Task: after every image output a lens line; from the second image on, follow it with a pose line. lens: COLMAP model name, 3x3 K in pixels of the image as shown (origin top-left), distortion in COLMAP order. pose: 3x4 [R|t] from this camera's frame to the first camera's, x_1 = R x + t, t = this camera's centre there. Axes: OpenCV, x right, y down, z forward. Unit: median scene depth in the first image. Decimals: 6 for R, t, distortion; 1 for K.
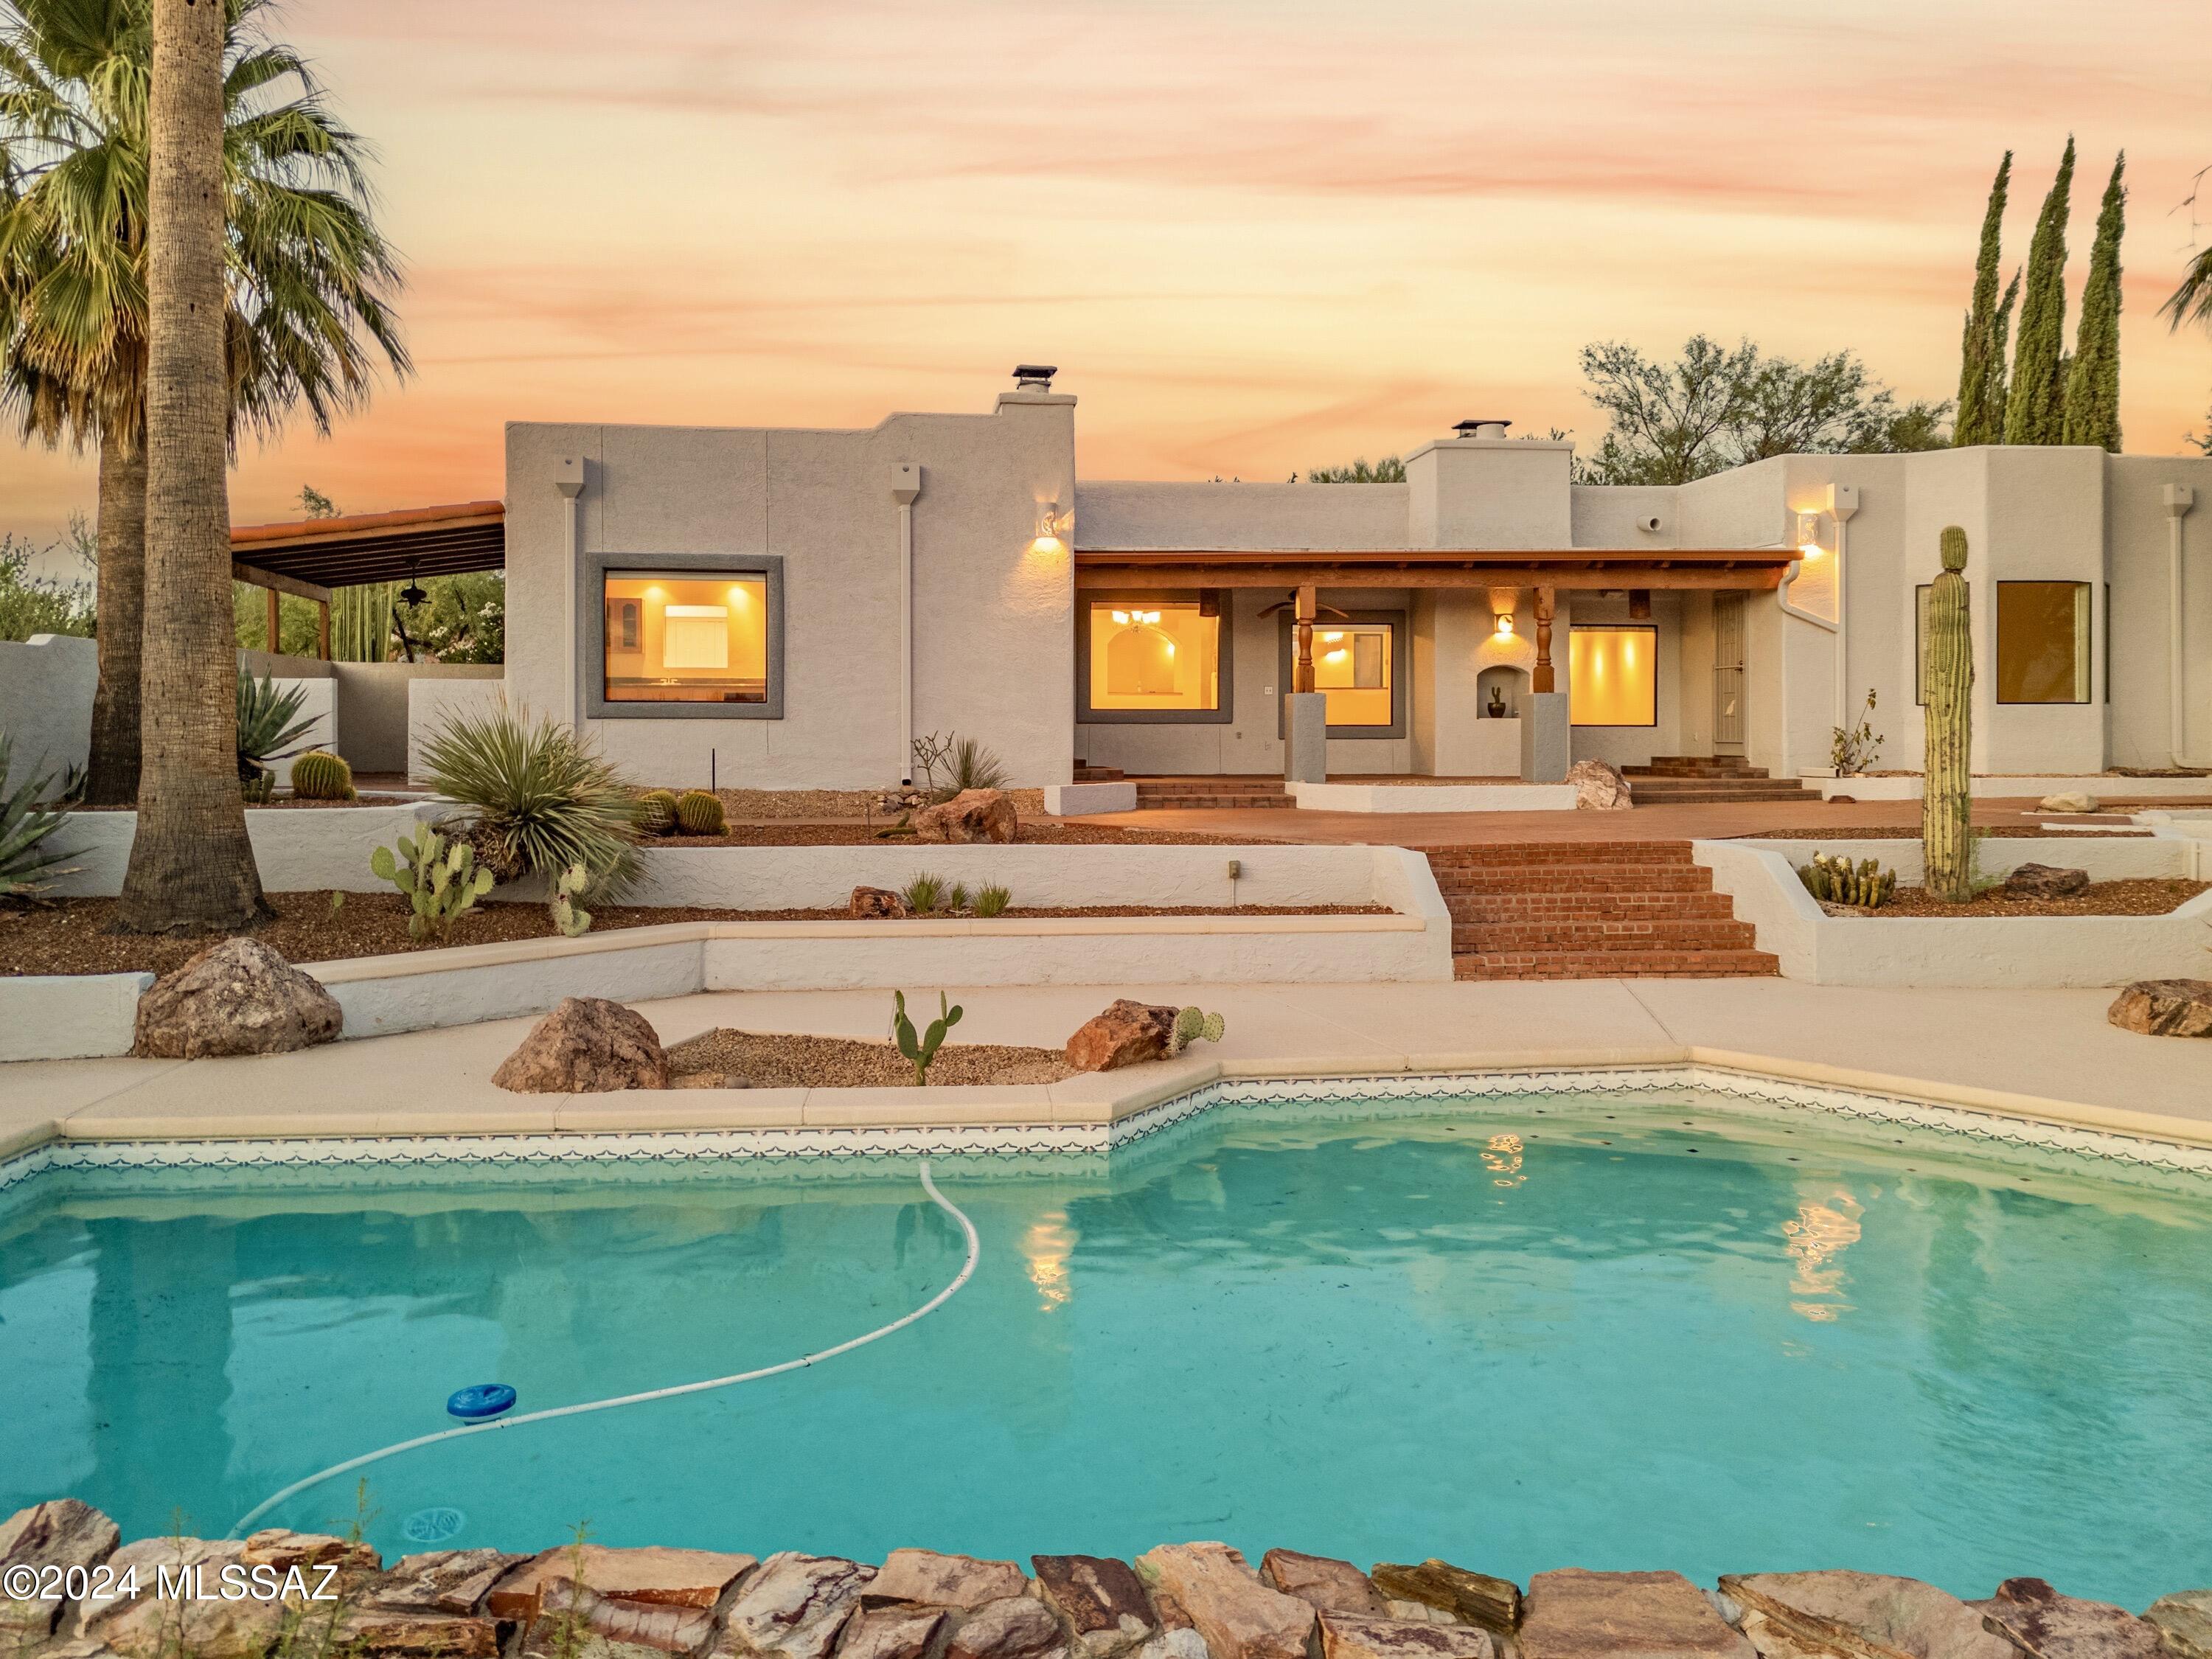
lens RADIAL K [[1661.1, 0, 1031.1], [0, 1661.1, 713.0], [0, 0, 1]] dist [0.056099, -0.047581]
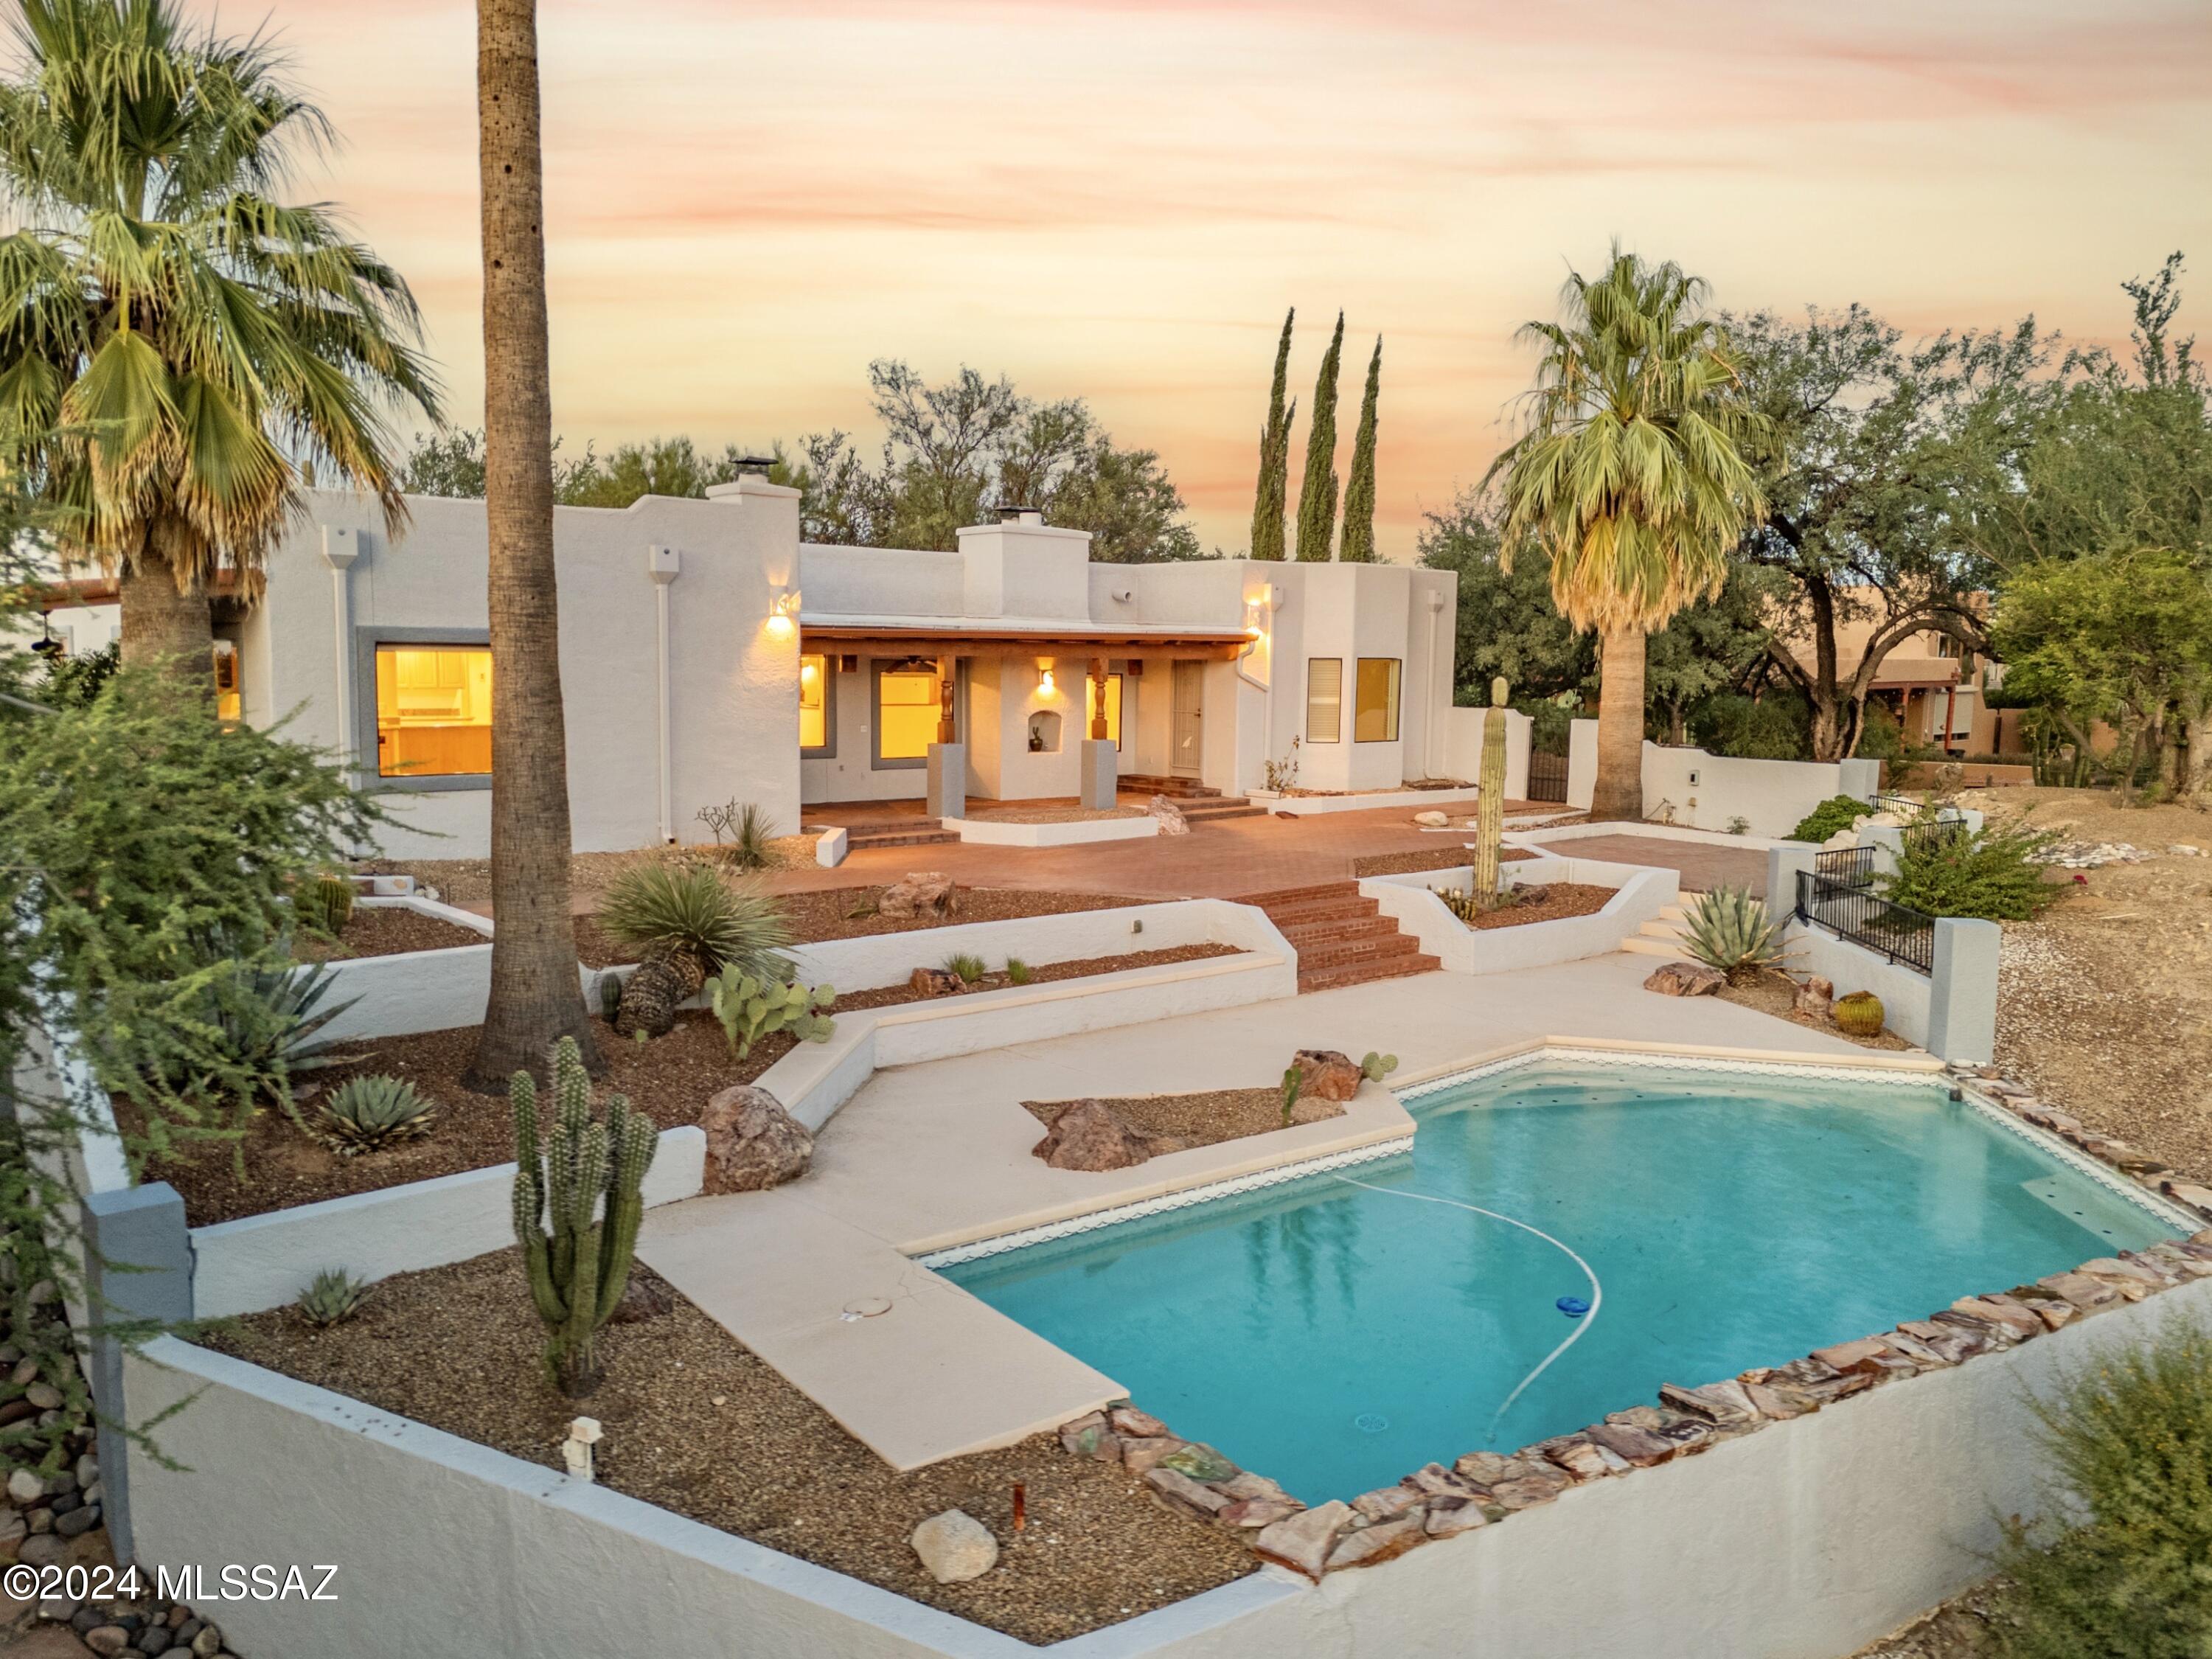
lens RADIAL K [[1661.1, 0, 1108.1], [0, 1661.1, 832.9], [0, 0, 1]] dist [0.056099, -0.047581]
pose [[0.816191, -0.048822, 0.575716, -0.473355], [-0.023683, 0.992759, 0.117765, -0.100230], [-0.577296, -0.109753, 0.809125, -0.060460]]
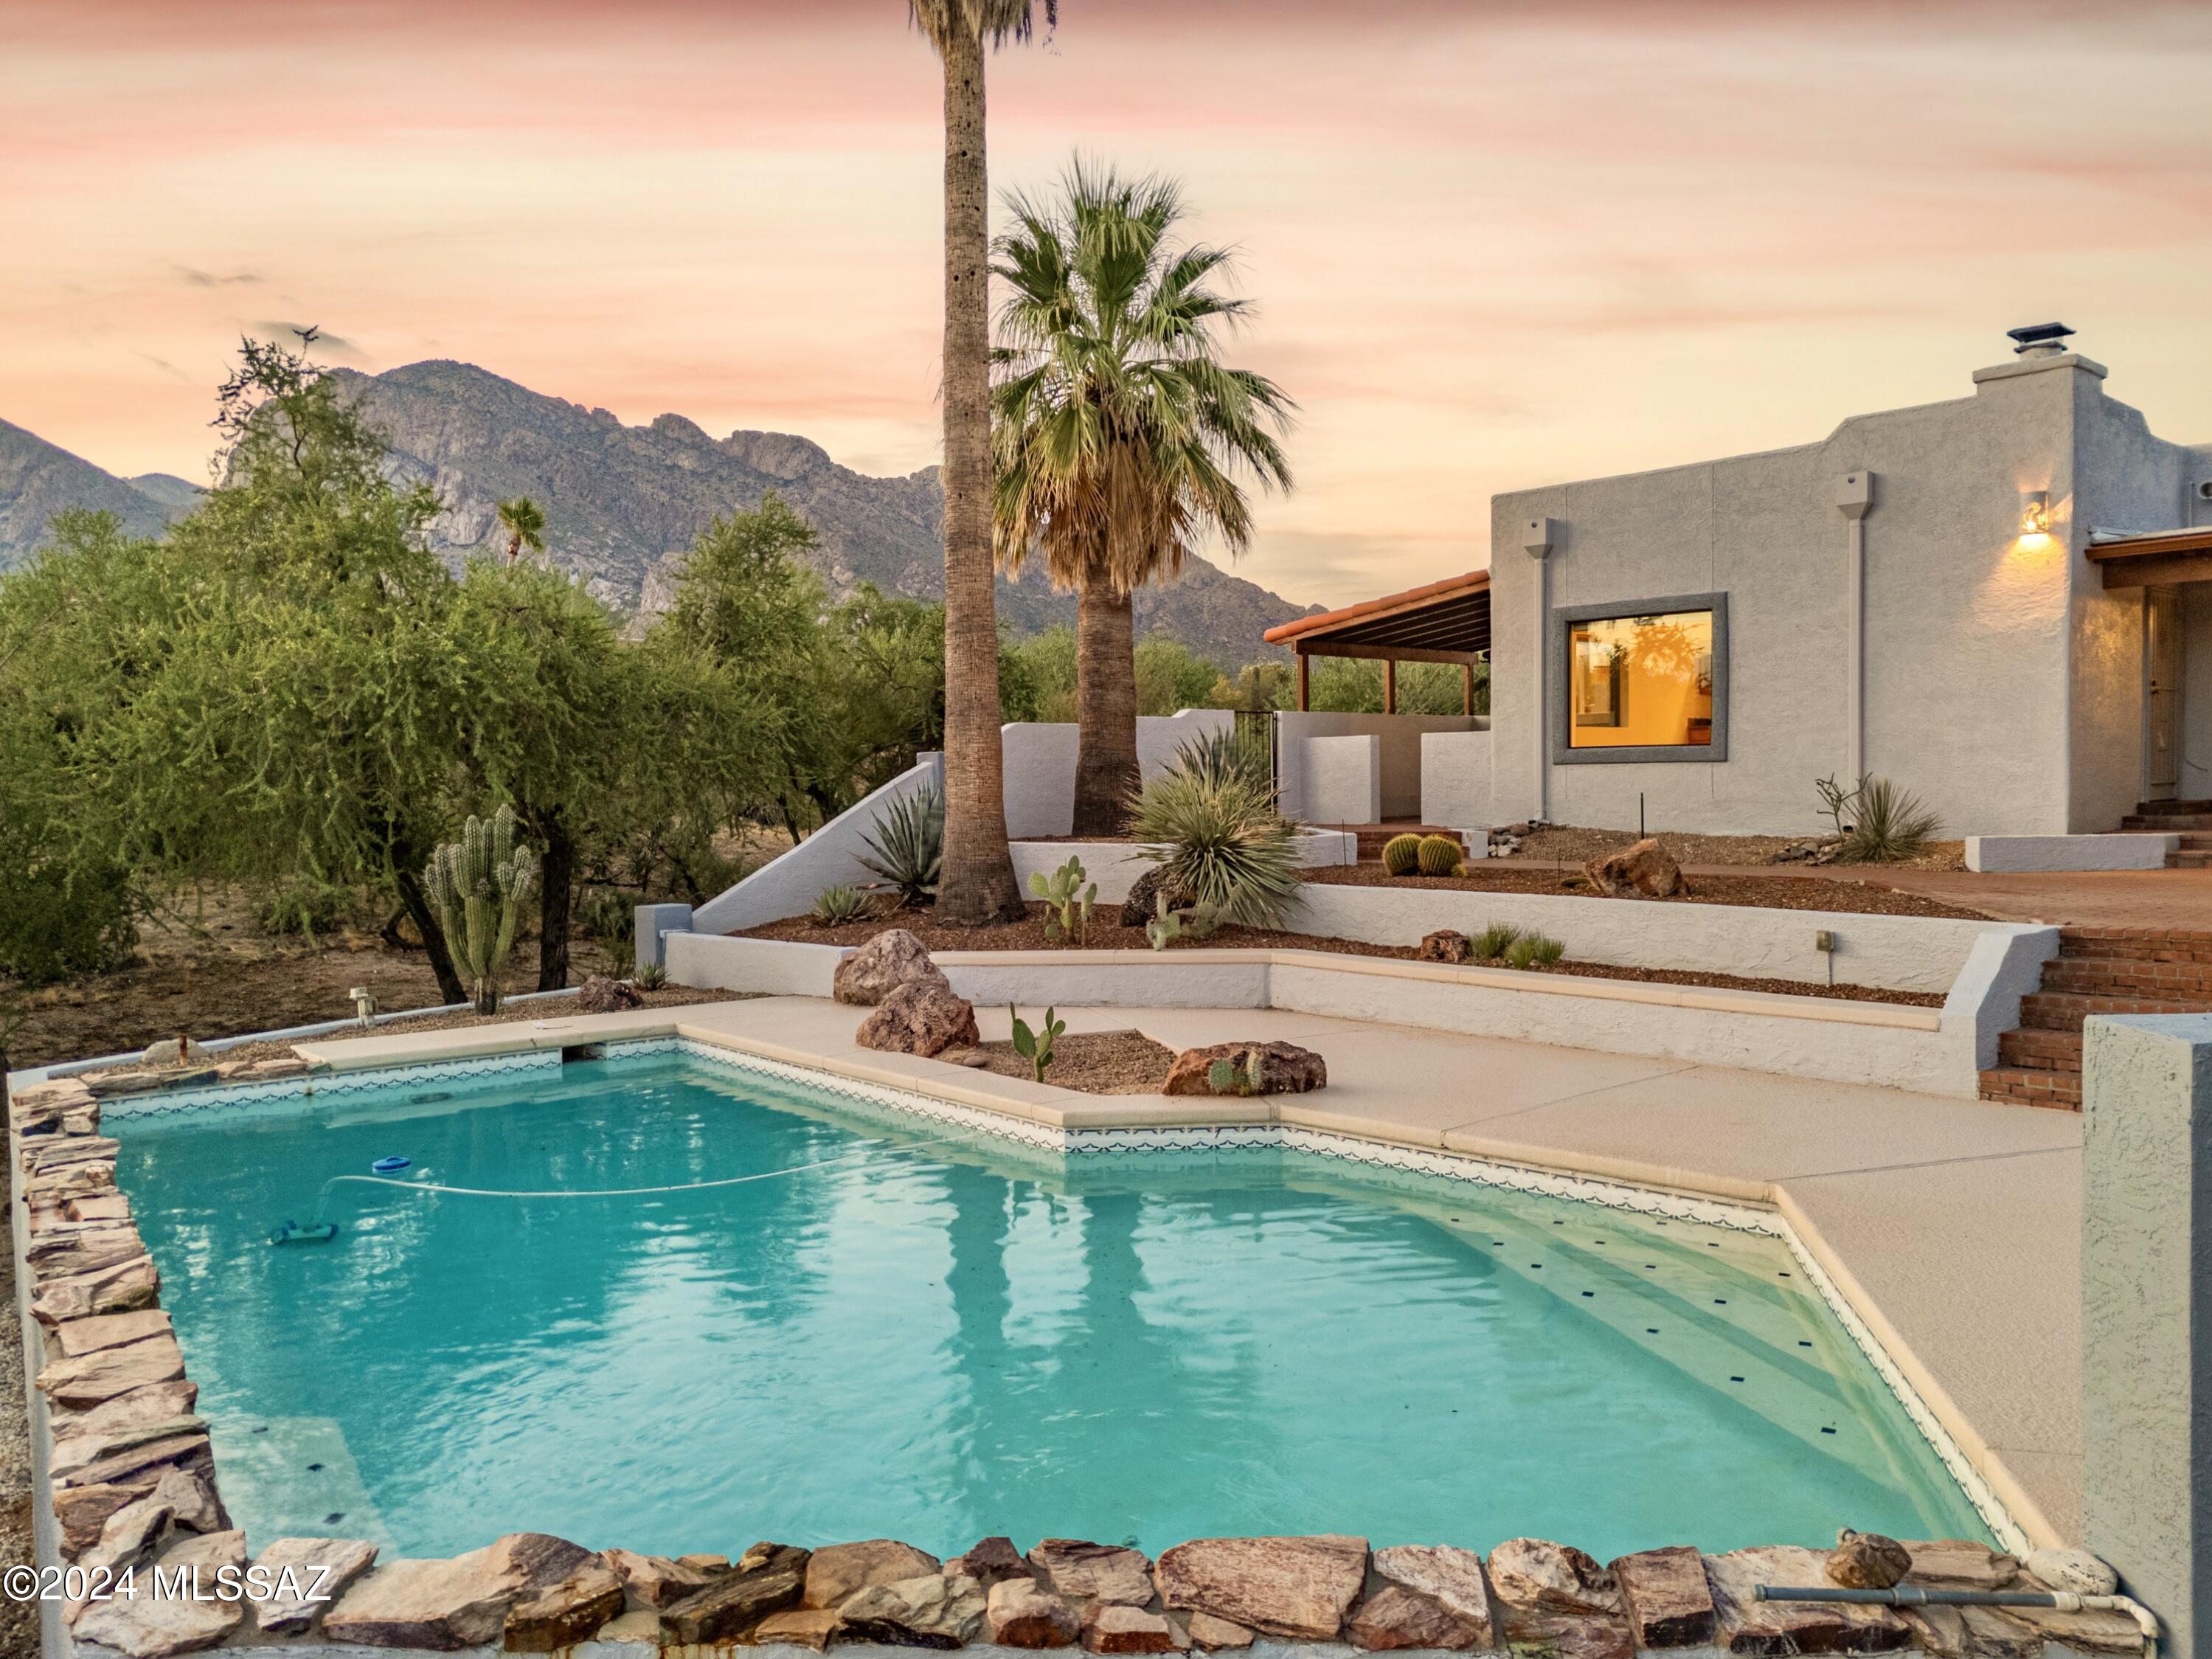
lens RADIAL K [[1661.2, 0, 1114.7], [0, 1661.2, 786.5], [0, 0, 1]] dist [0.056099, -0.047581]
pose [[0.590952, -0.005379, -0.806689, 0.418871], [0.026101, 0.999582, 0.012455, -0.003375], [0.806285, -0.028415, 0.590845, 0.142367]]
